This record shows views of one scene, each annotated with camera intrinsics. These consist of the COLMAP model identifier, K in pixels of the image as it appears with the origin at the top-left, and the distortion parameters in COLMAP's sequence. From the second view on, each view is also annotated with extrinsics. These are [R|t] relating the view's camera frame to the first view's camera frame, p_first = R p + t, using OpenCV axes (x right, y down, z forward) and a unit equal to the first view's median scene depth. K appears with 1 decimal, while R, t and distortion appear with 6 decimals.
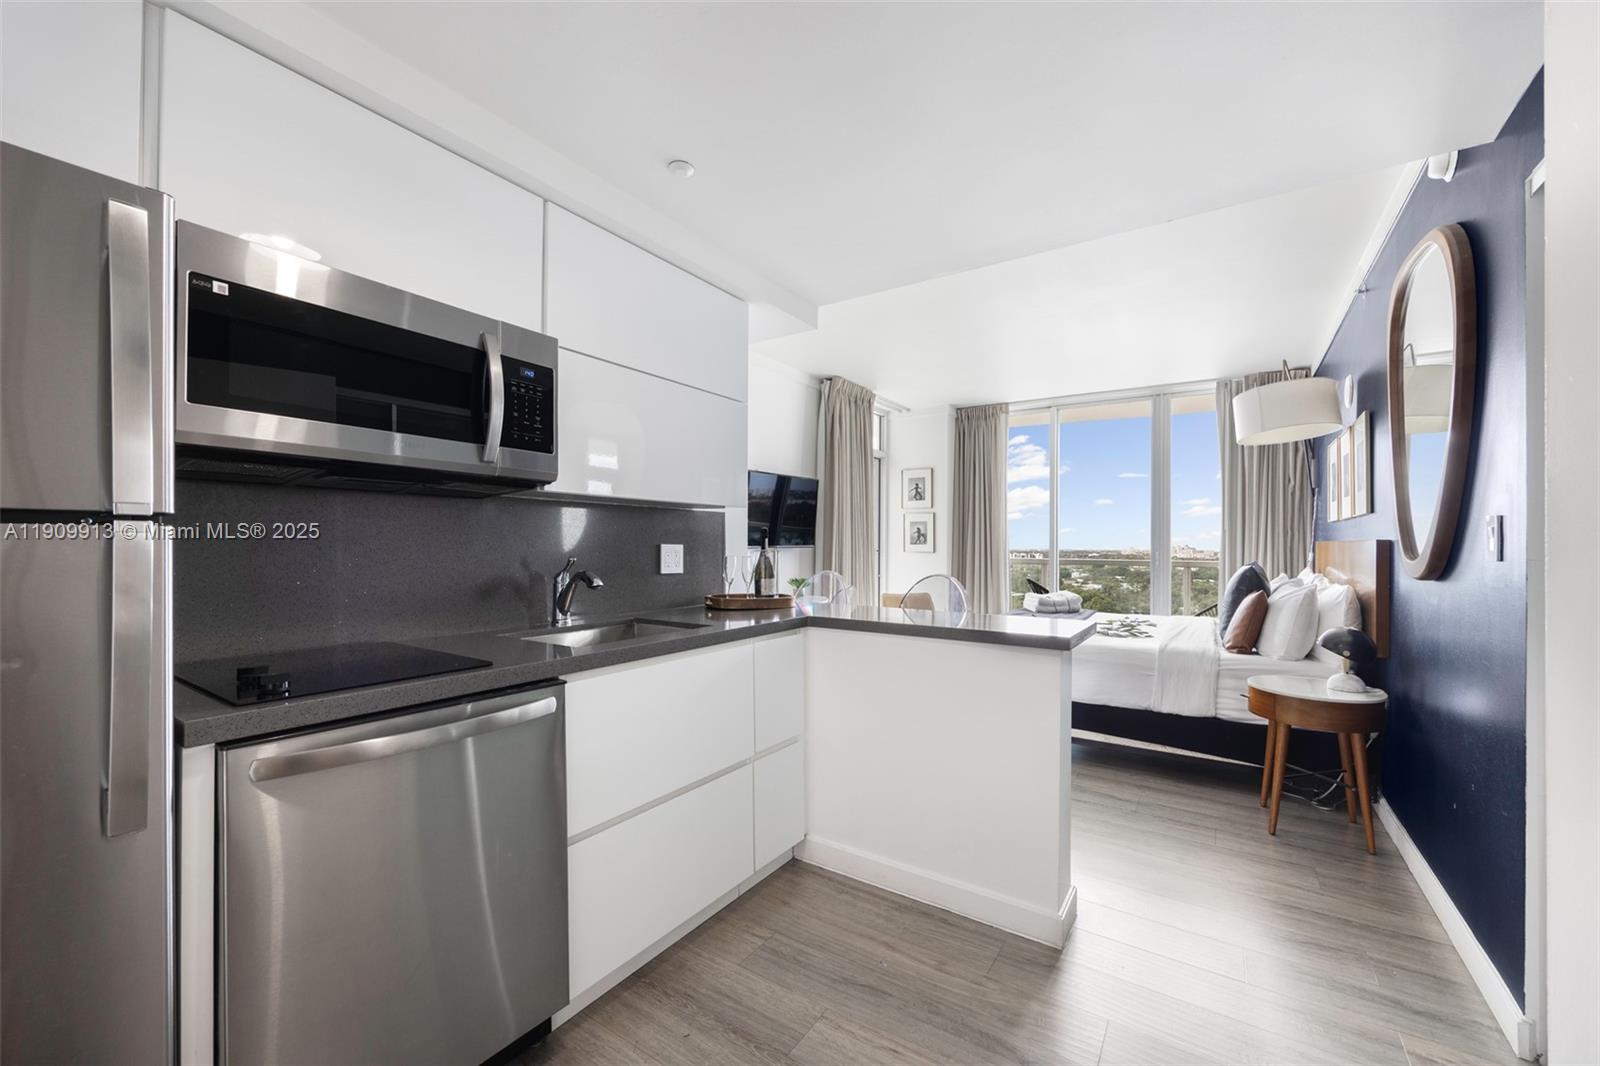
lens RADIAL K [[648.0, 0, 796.5], [0, 648.0, 540.4], [0, 0, 1]] dist [0.000591, 0.000081]
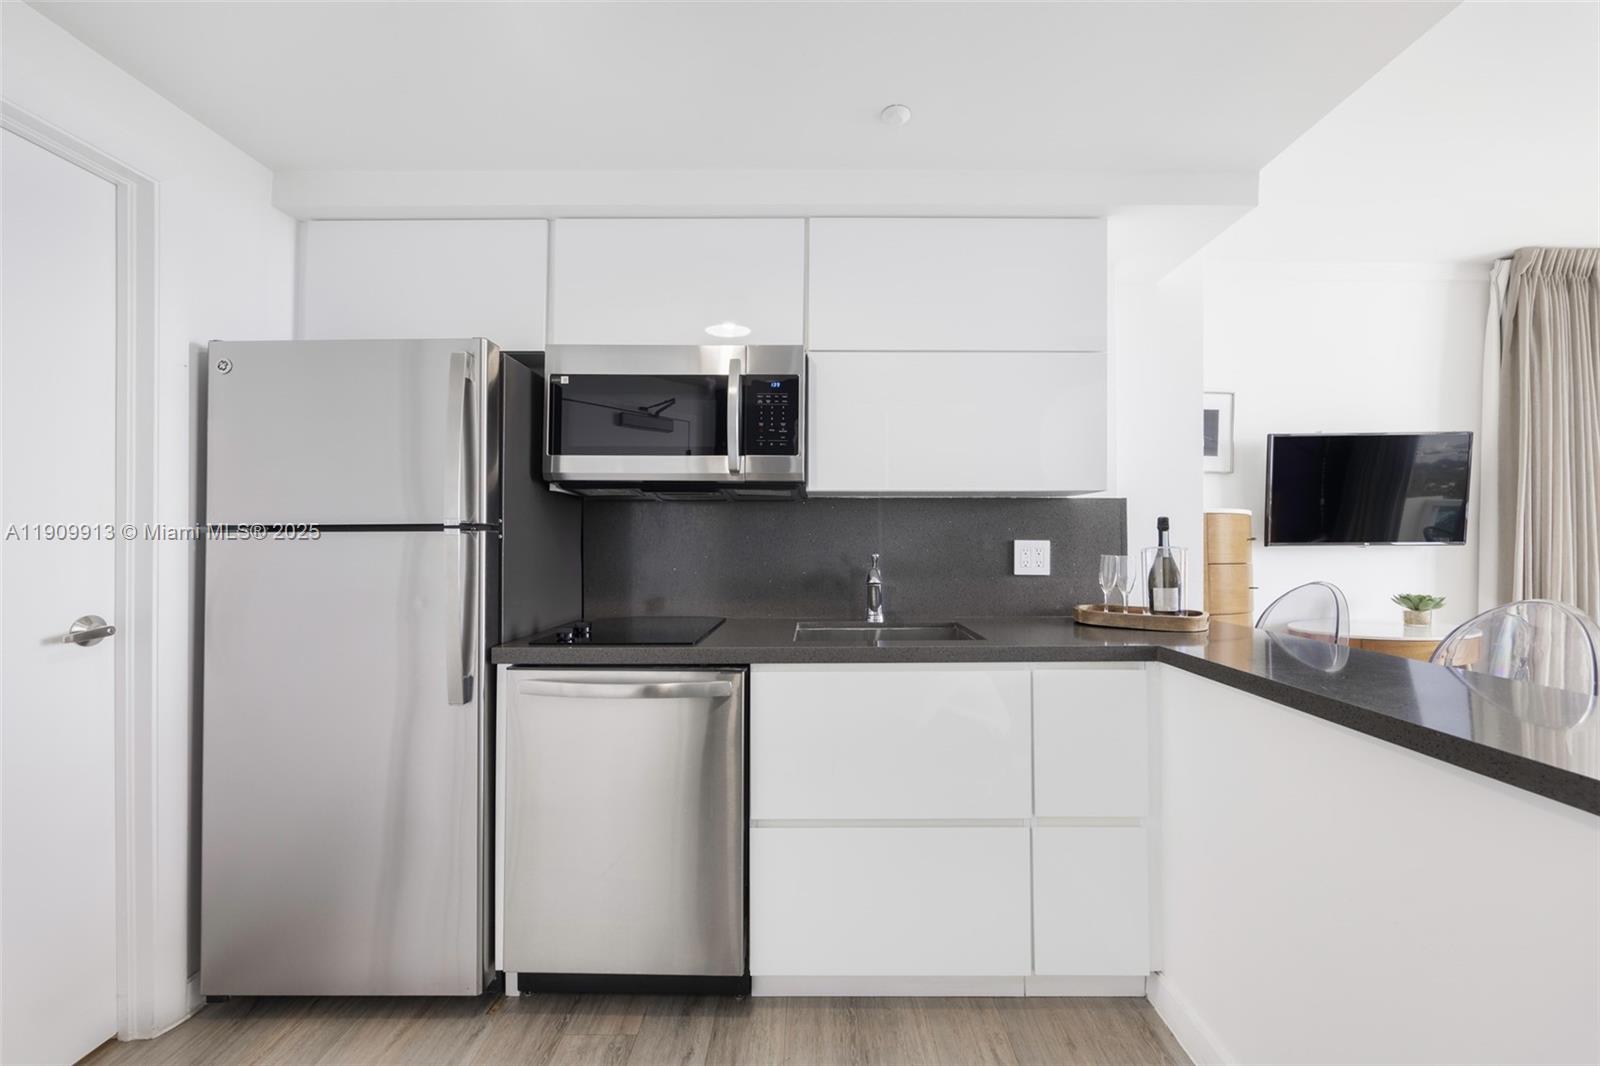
lens RADIAL K [[625.0, 0, 823.0], [0, 625.0, 535.8], [0, 0, 1]] dist [-0.002959, -0.000376]
pose [[0.541306, -0.015833, -0.840677, 0.304992], [0.008382, 0.999875, -0.013434, 0.007542], [0.840784, 0.000225, 0.541371, 0.292823]]
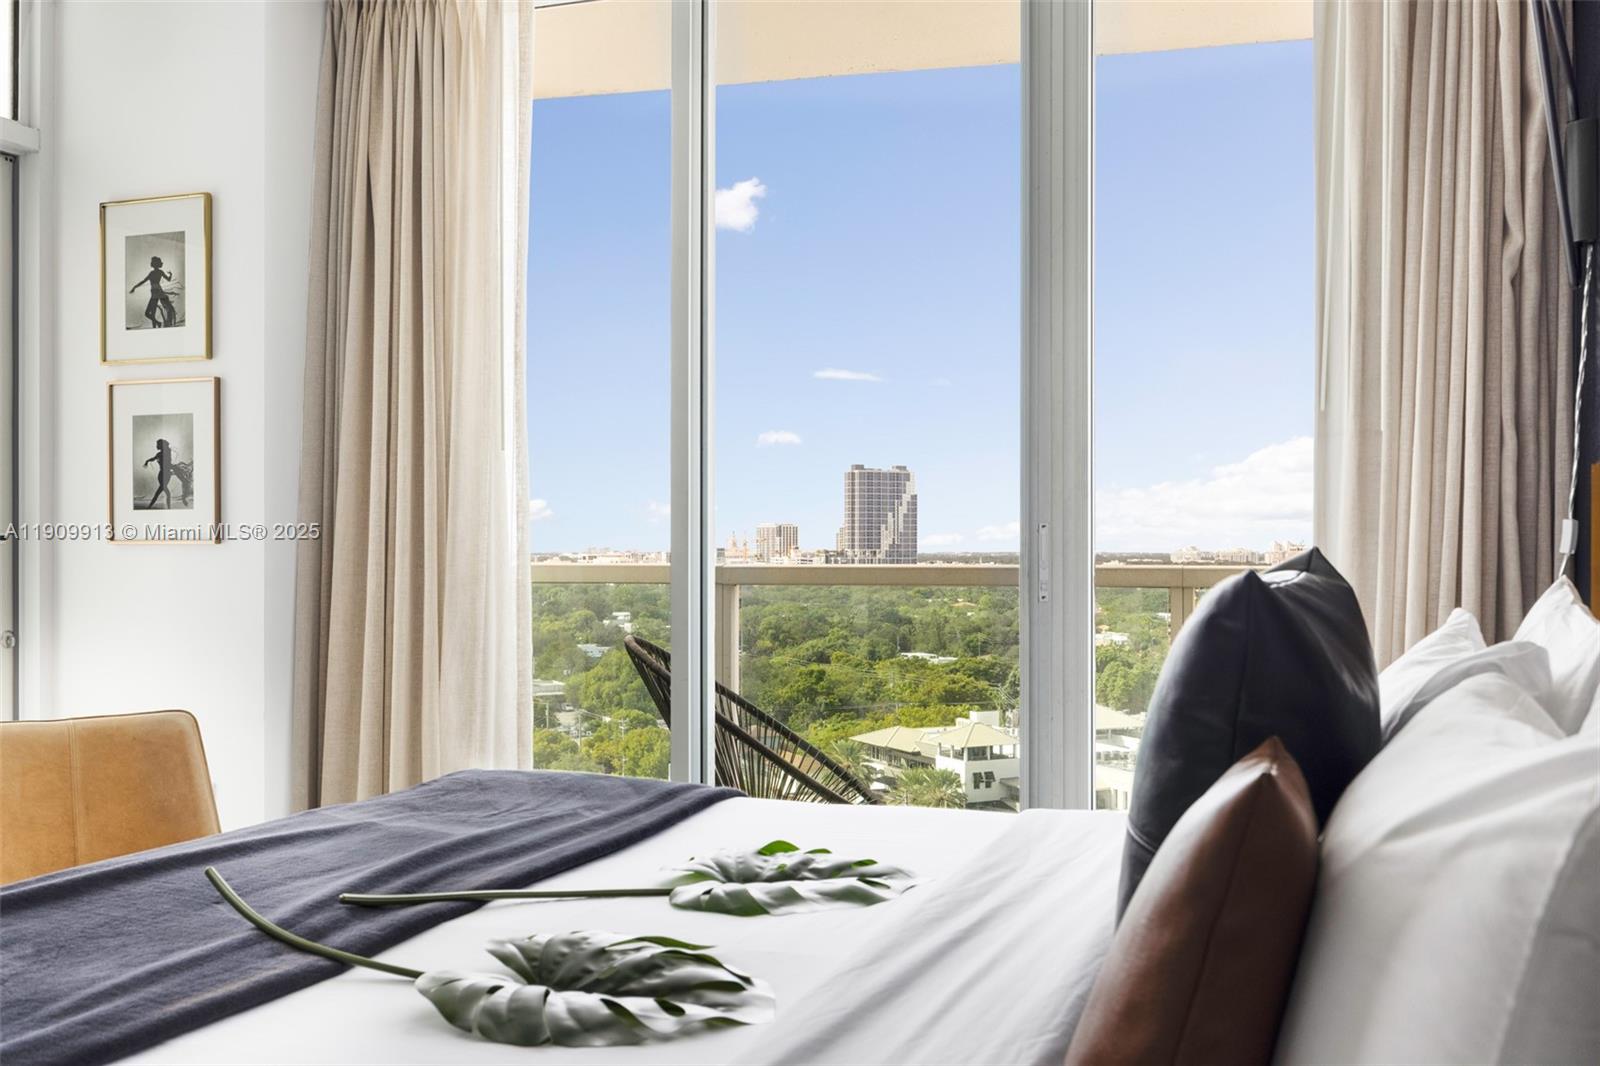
lens RADIAL K [[1624.9, 0, 800.0], [0, 1624.9, 533.0], [0, 0, 1]] dist [0.008519, 0.013015]
pose [[0.971185, -0.005804, 0.238256, 0.556788], [0.005925, 0.999982, 0.000207, 0.032782], [-0.238253, 0.001211, 0.971202, 0.719323]]
